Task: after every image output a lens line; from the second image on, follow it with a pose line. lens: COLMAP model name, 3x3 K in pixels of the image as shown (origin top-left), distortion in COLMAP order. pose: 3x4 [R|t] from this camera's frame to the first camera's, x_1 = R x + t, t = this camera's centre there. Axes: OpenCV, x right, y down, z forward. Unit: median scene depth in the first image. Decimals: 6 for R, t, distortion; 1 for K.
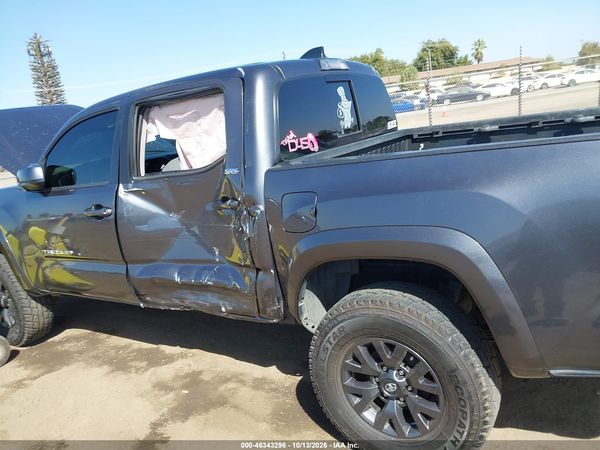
lens RADIAL K [[470.8, 0, 300.9], [0, 470.8, 221.0], [0, 0, 1]] dist [0.008891, -0.005011]
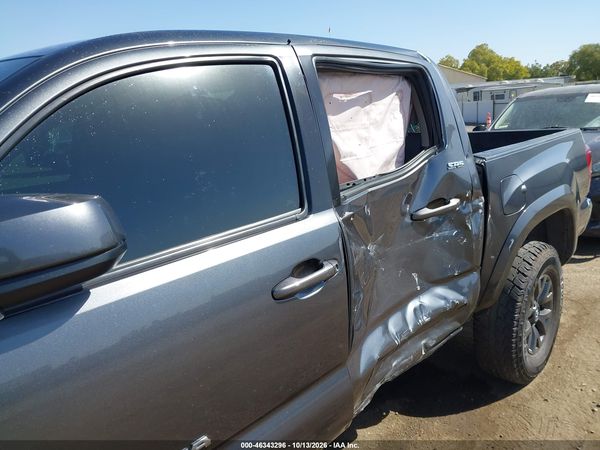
lens RADIAL K [[470.8, 0, 303.0], [0, 470.8, 228.8], [0, 0, 1]] dist [0.008891, -0.005011]
pose [[0.193455, -0.102958, 0.975692, -0.887635], [0.252503, 0.966204, 0.051892, -0.091105], [-0.948060, 0.236326, 0.212914, 0.924762]]
